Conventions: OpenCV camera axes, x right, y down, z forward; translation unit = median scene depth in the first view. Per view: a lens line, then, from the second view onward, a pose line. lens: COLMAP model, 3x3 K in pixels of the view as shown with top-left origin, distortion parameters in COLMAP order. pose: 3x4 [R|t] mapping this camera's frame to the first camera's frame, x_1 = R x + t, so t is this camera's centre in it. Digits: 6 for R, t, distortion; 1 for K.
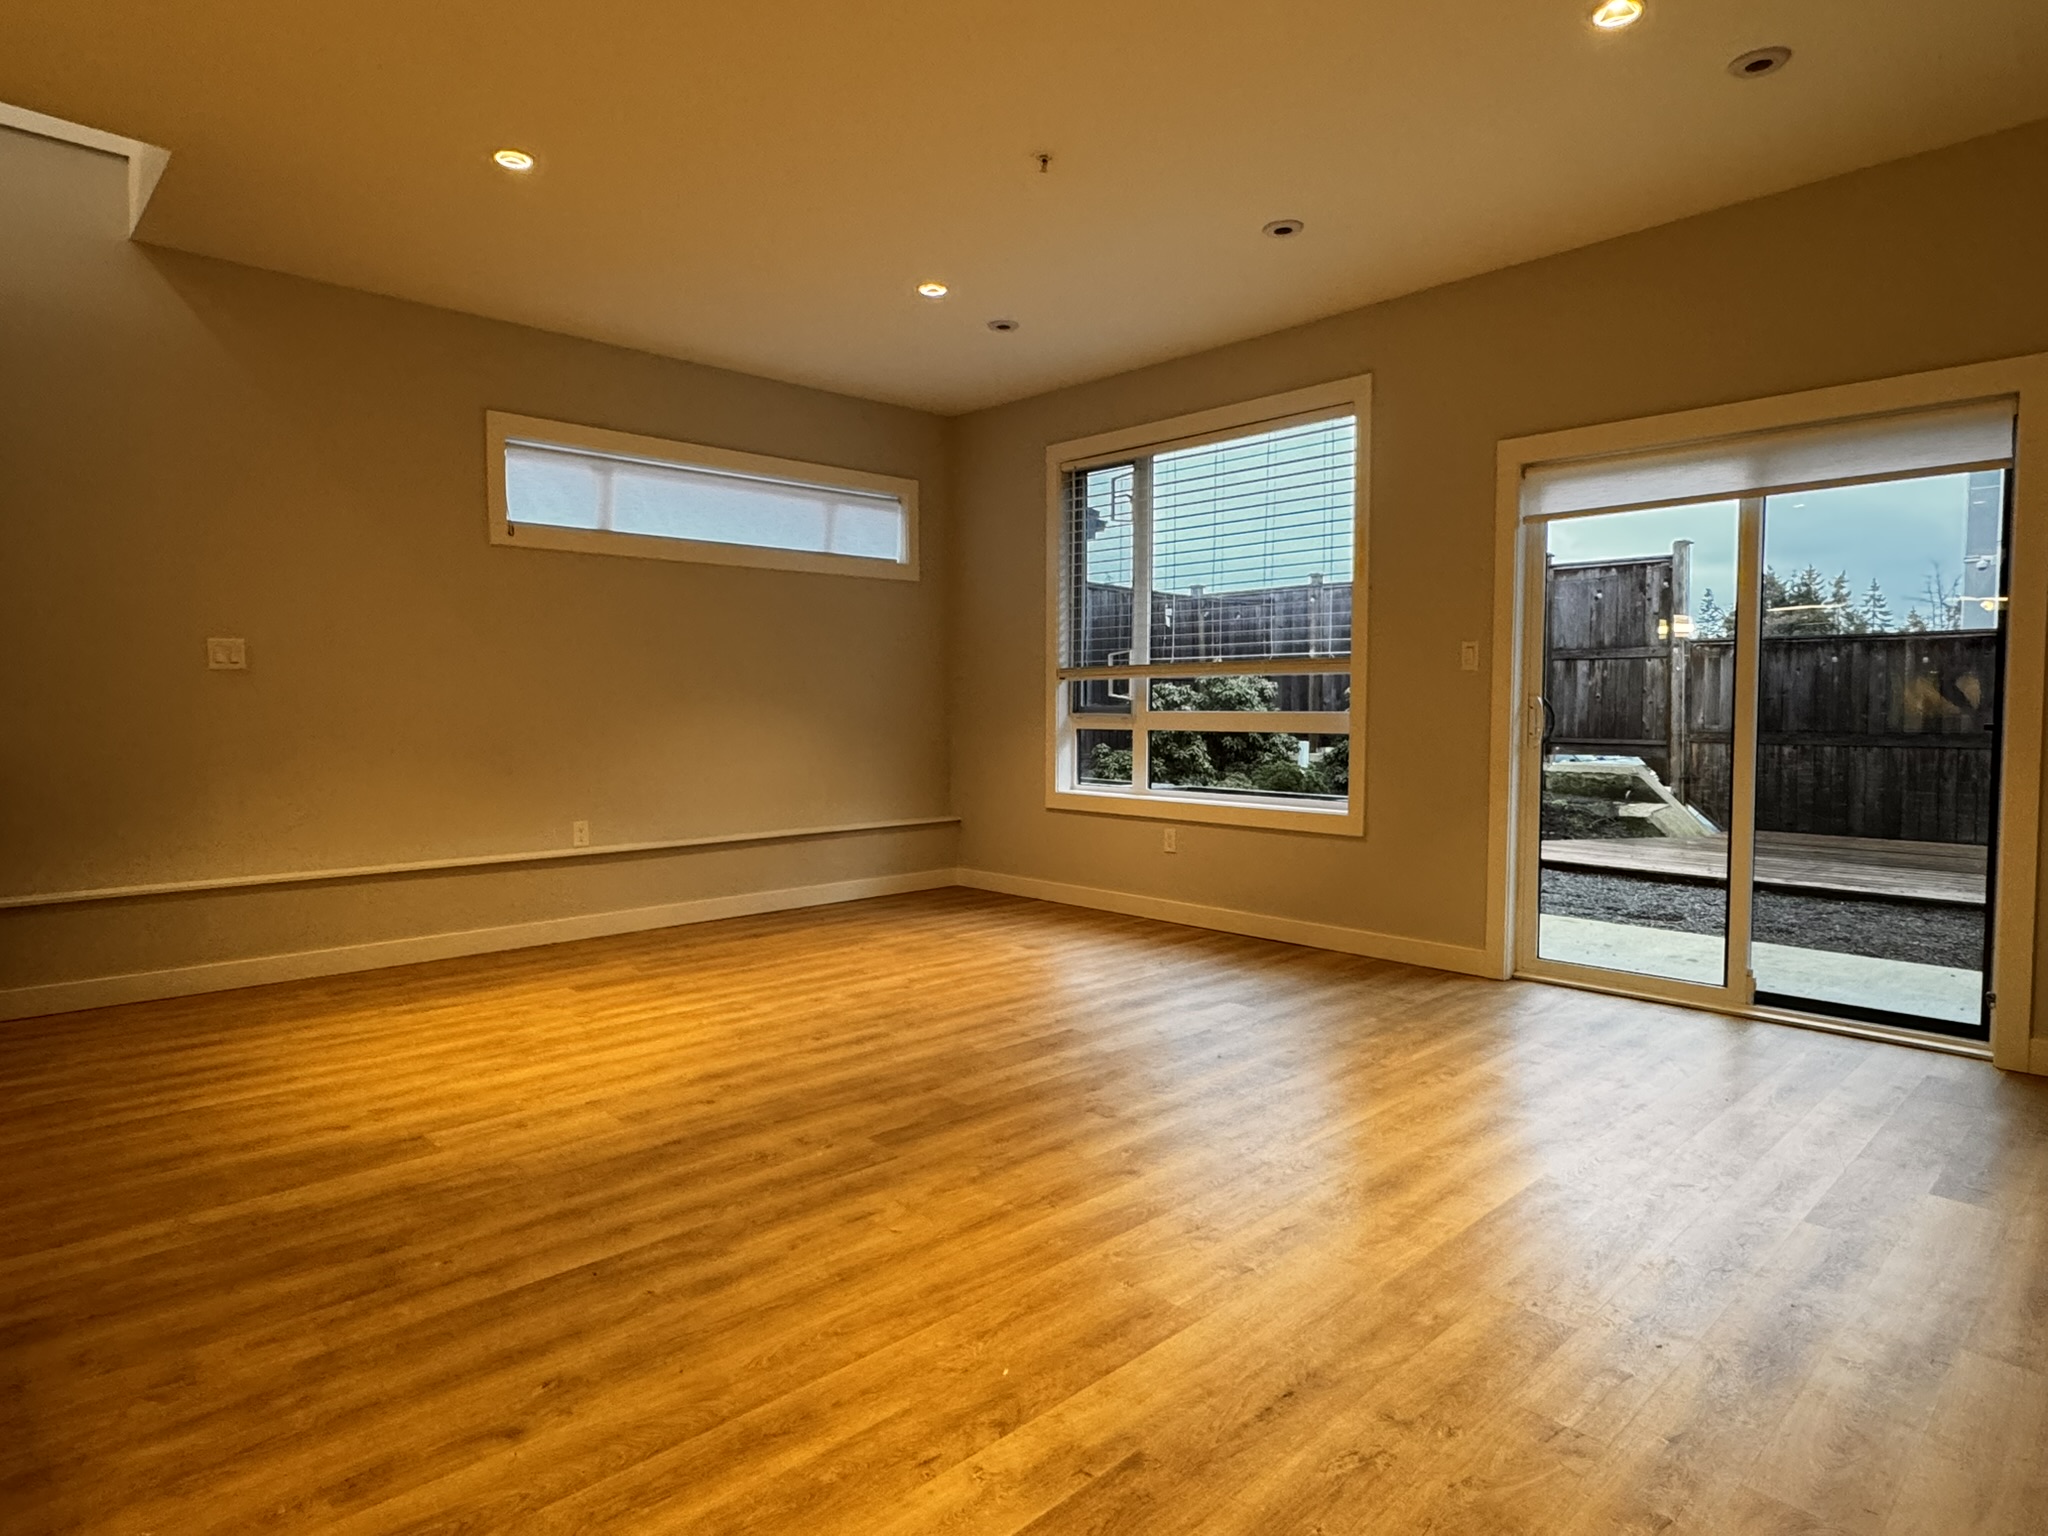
lens RADIAL K [[1159.9, 0, 1024.0], [0, 1159.9, 768.0], [0, 0, 1]] dist [-0.005167, 0.000457]
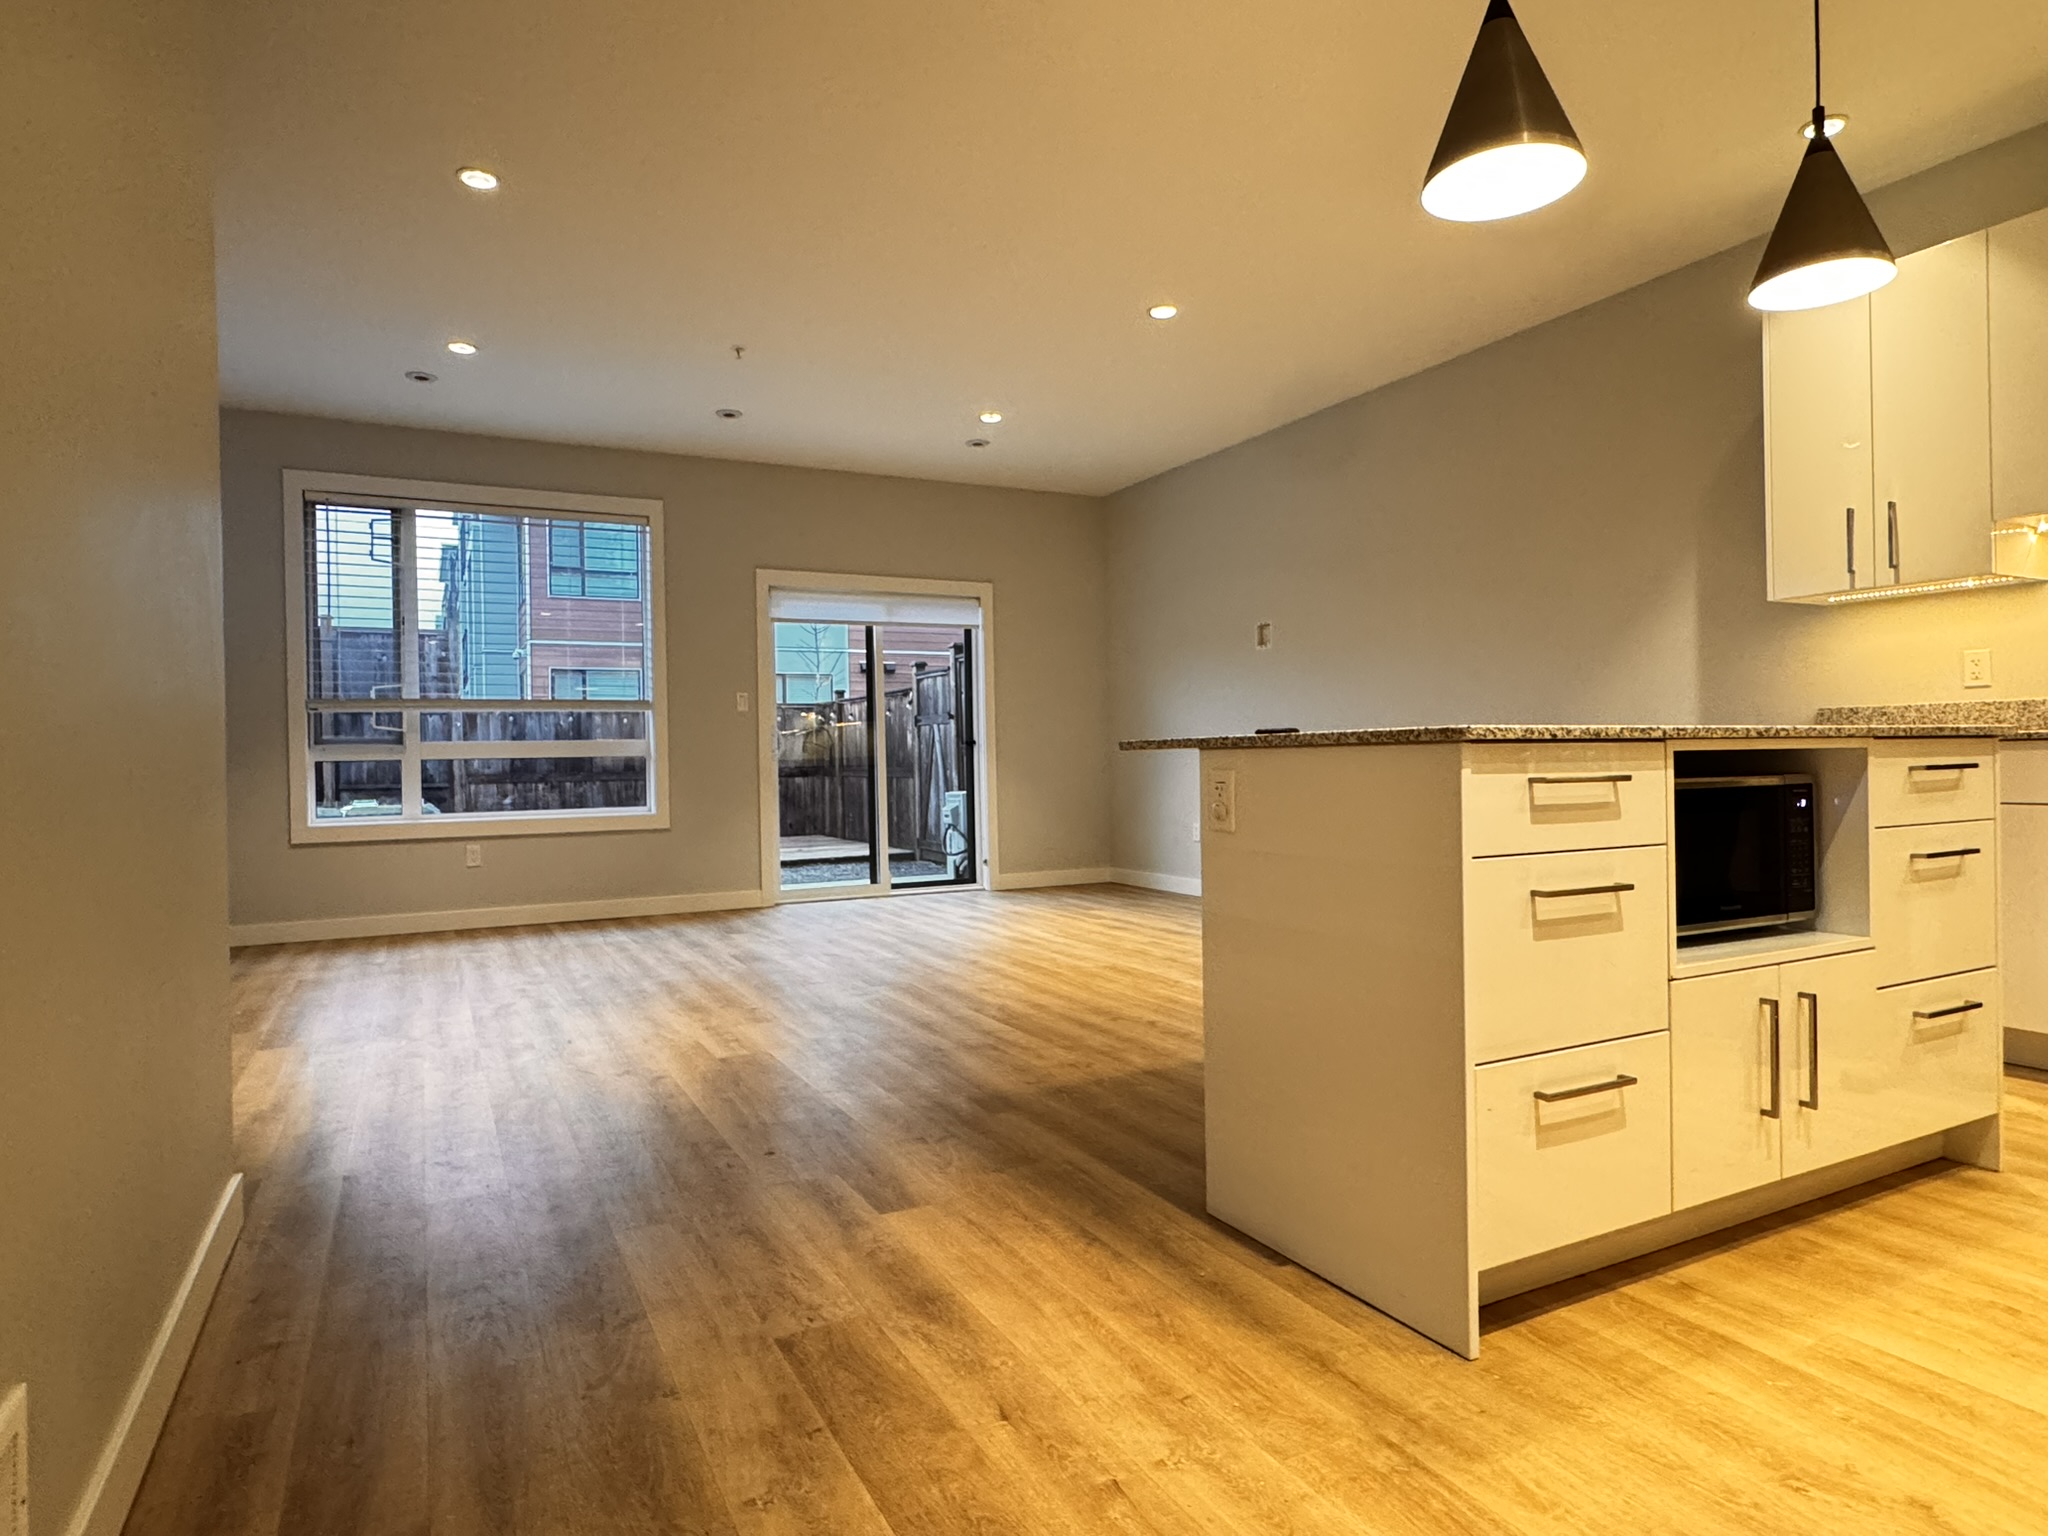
lens RADIAL K [[1160.0, 0, 1009.7], [0, 1160.0, 759.0], [0, 0, 1]] dist [0.003416, -0.000600]
pose [[0.290622, -0.005362, 0.956823, -1.409365], [0.072437, 0.997238, -0.016414, 0.044018], [-0.954092, 0.074080, 0.290208, 0.303799]]
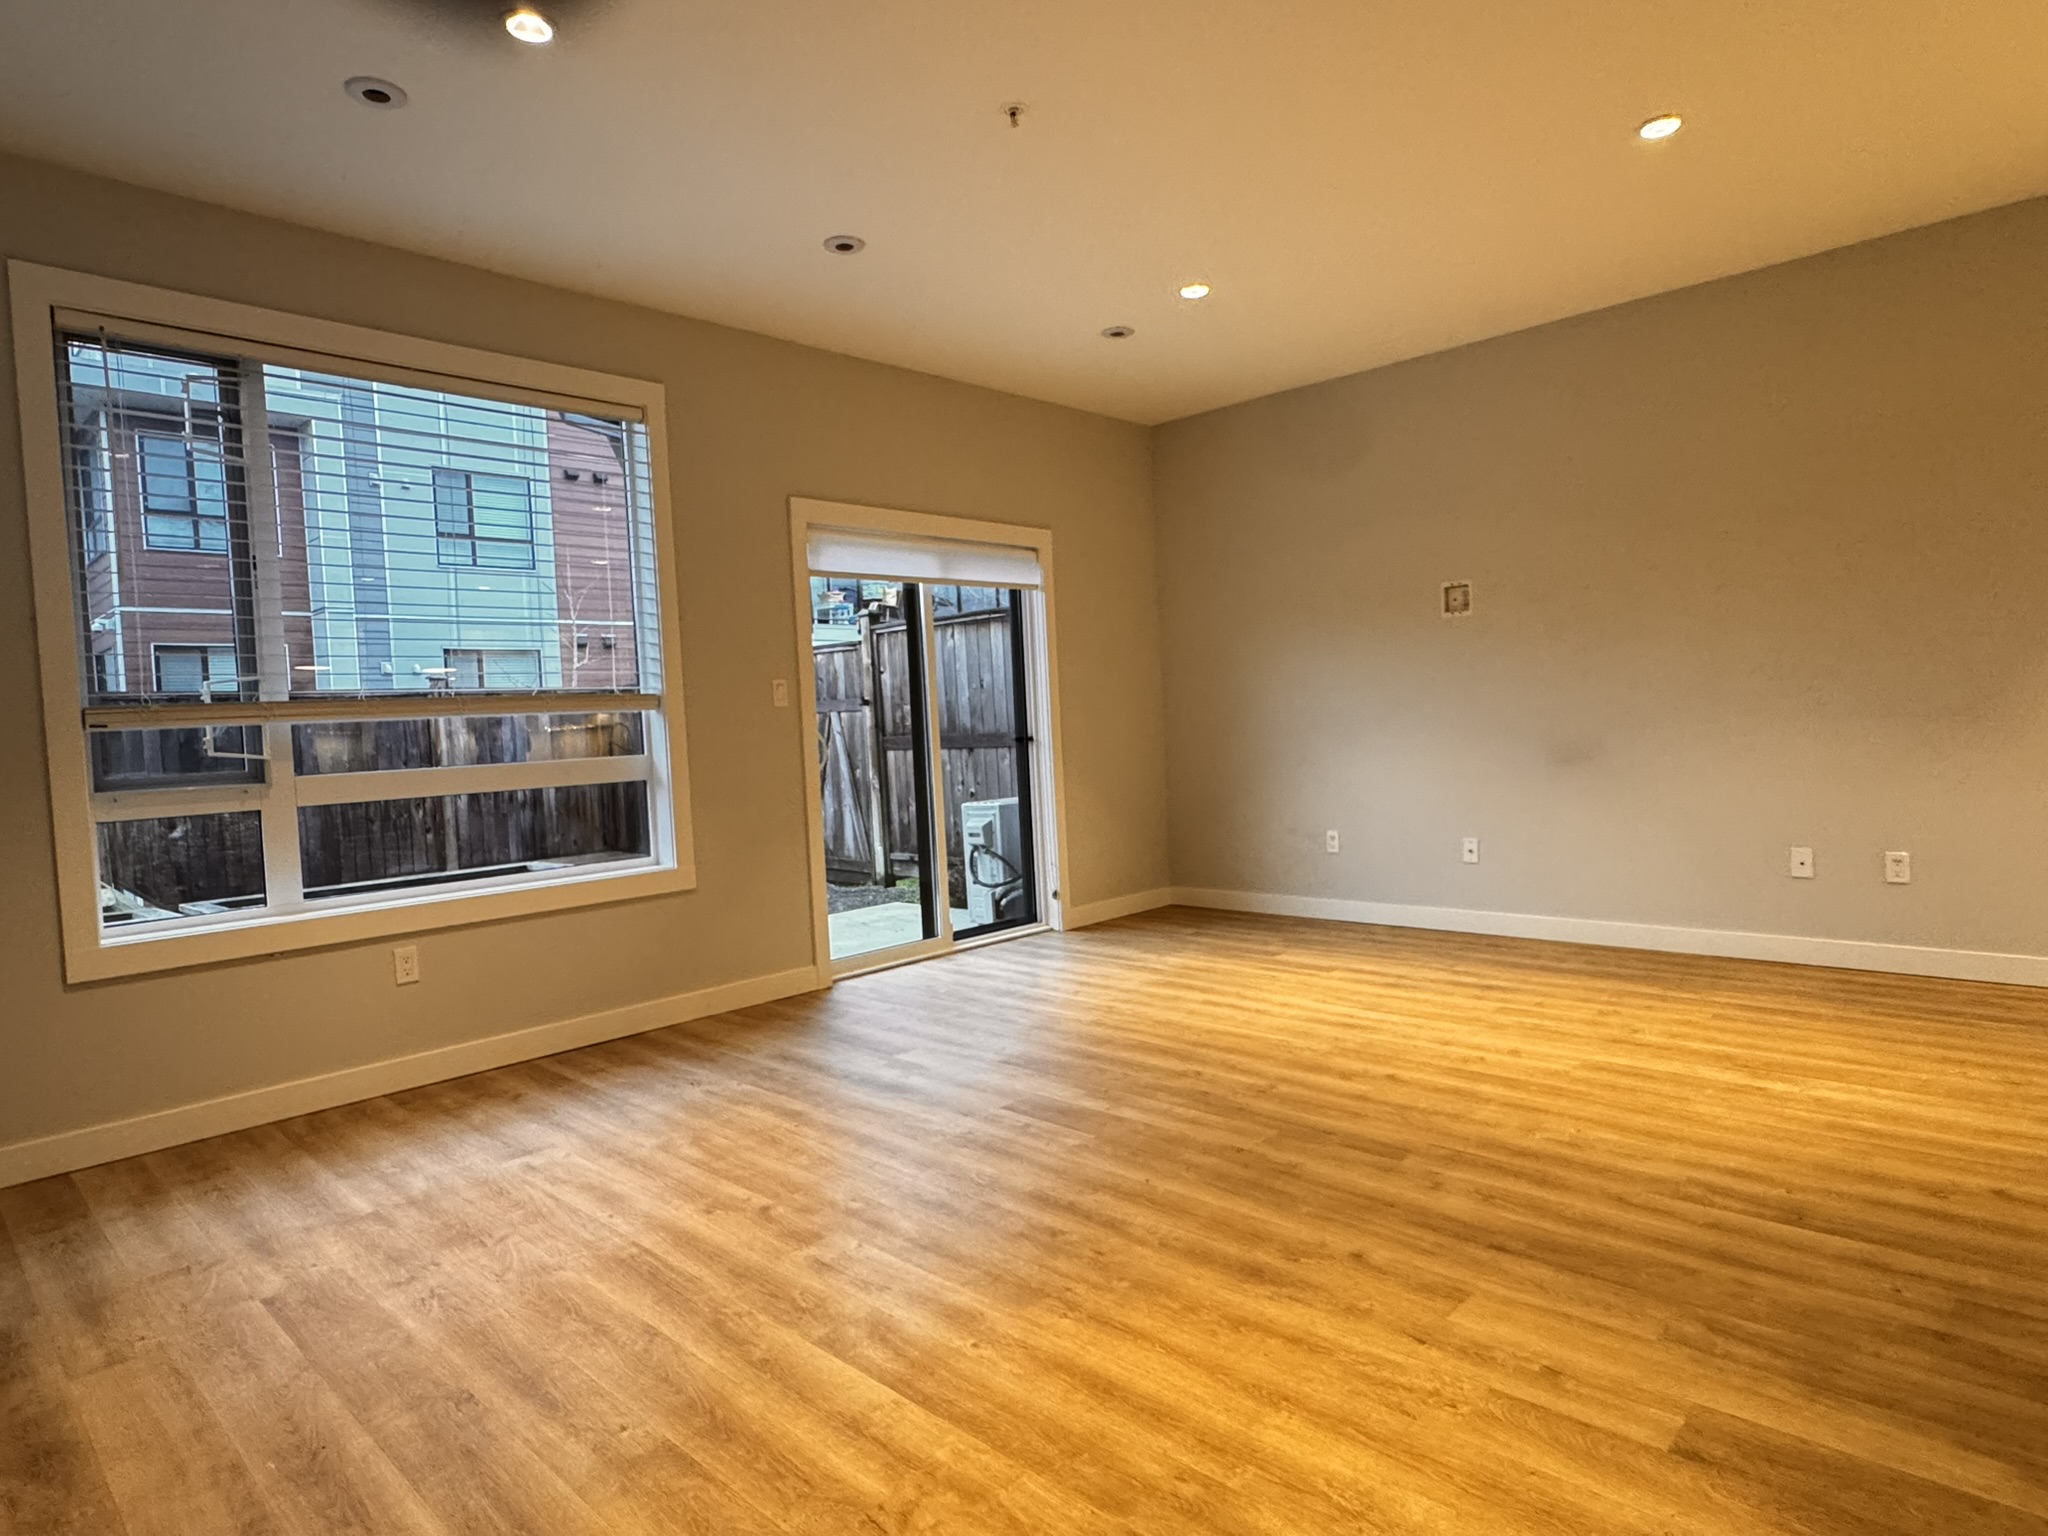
lens RADIAL K [[1159.9, 0, 1024.0], [0, 1159.9, 768.0], [0, 0, 1]] dist [-0.005167, 0.000457]
pose [[-0.038815, -0.040529, 0.998424, -0.958562], [0.103498, 0.993640, 0.044359, -0.074541], [-0.993872, 0.105057, -0.034373, 1.166208]]
